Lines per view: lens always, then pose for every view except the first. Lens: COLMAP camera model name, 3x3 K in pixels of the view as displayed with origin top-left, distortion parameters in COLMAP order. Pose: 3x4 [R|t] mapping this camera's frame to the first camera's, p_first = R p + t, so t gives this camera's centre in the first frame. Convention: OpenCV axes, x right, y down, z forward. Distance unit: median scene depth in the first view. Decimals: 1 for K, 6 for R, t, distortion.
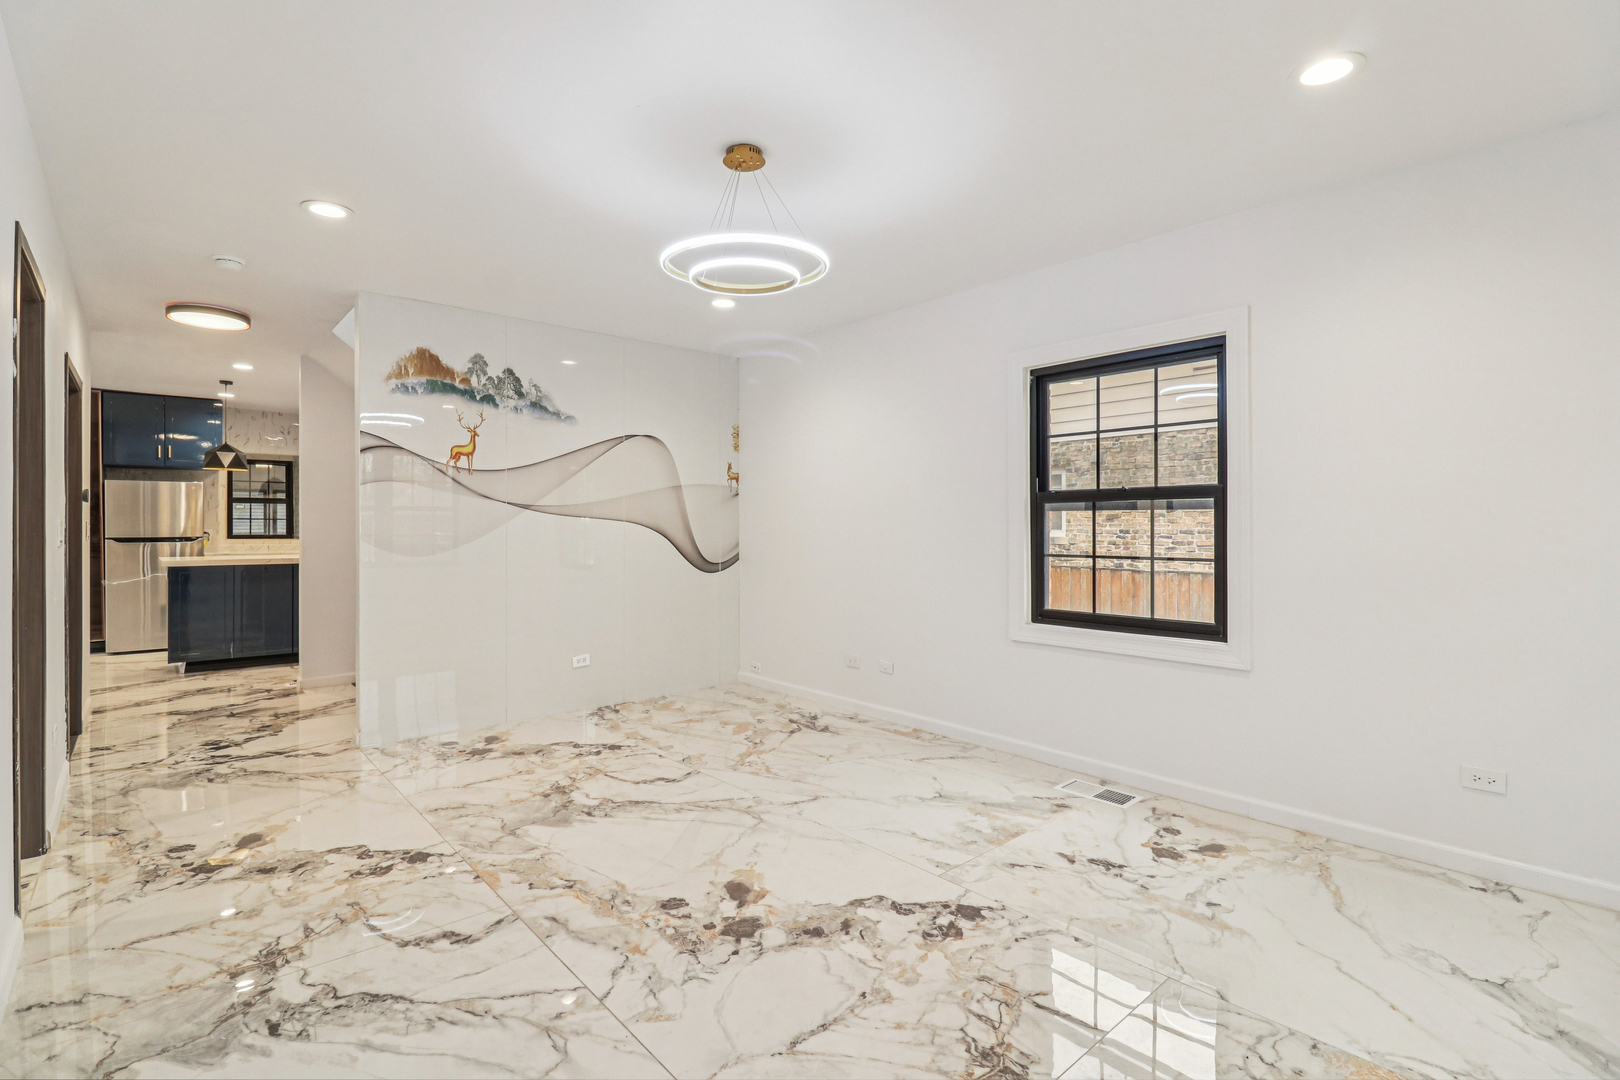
lens RADIAL K [[760.2, 0, 811.1], [0, 760.2, 527.4], [0, 0, 1]] dist [-0.000023, -0.014463]
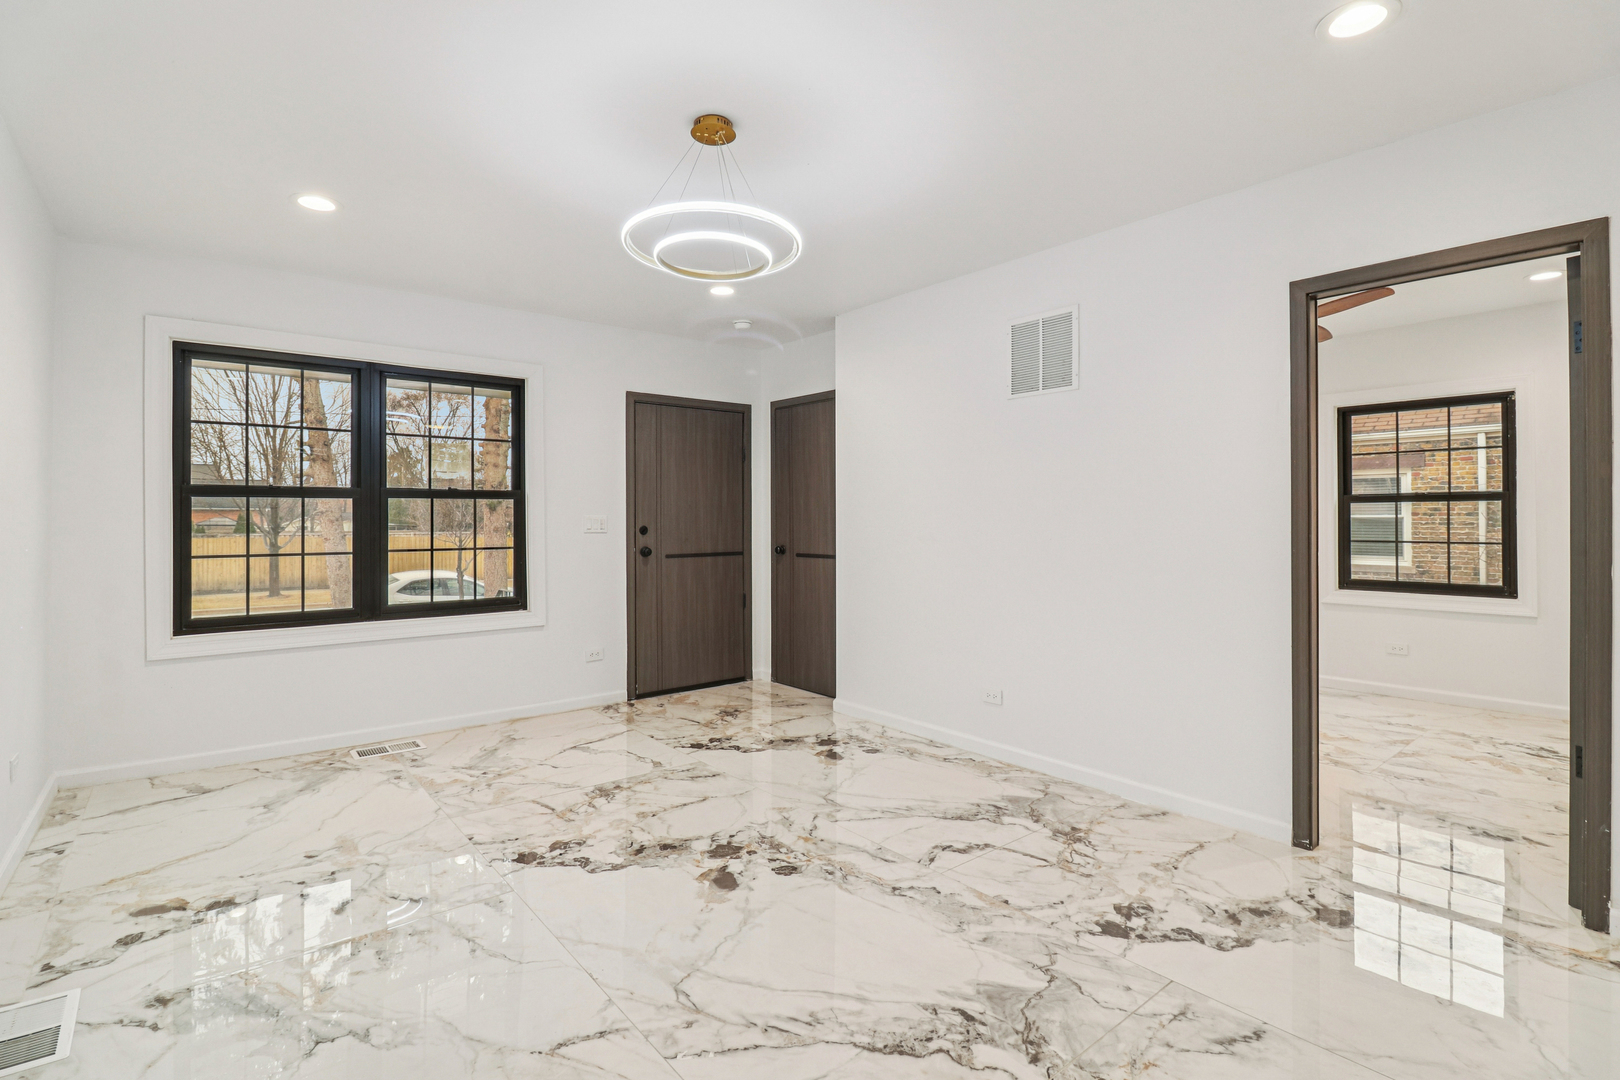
lens RADIAL K [[760.2, 0, 811.1], [0, 760.2, 527.4], [0, 0, 1]] dist [-0.000023, -0.014463]
pose [[-0.999463, 0.002766, 0.032658, -0.254236], [0.003087, 0.999947, 0.009793, -0.003560], [-0.032629, 0.009888, -0.999419, 2.078876]]
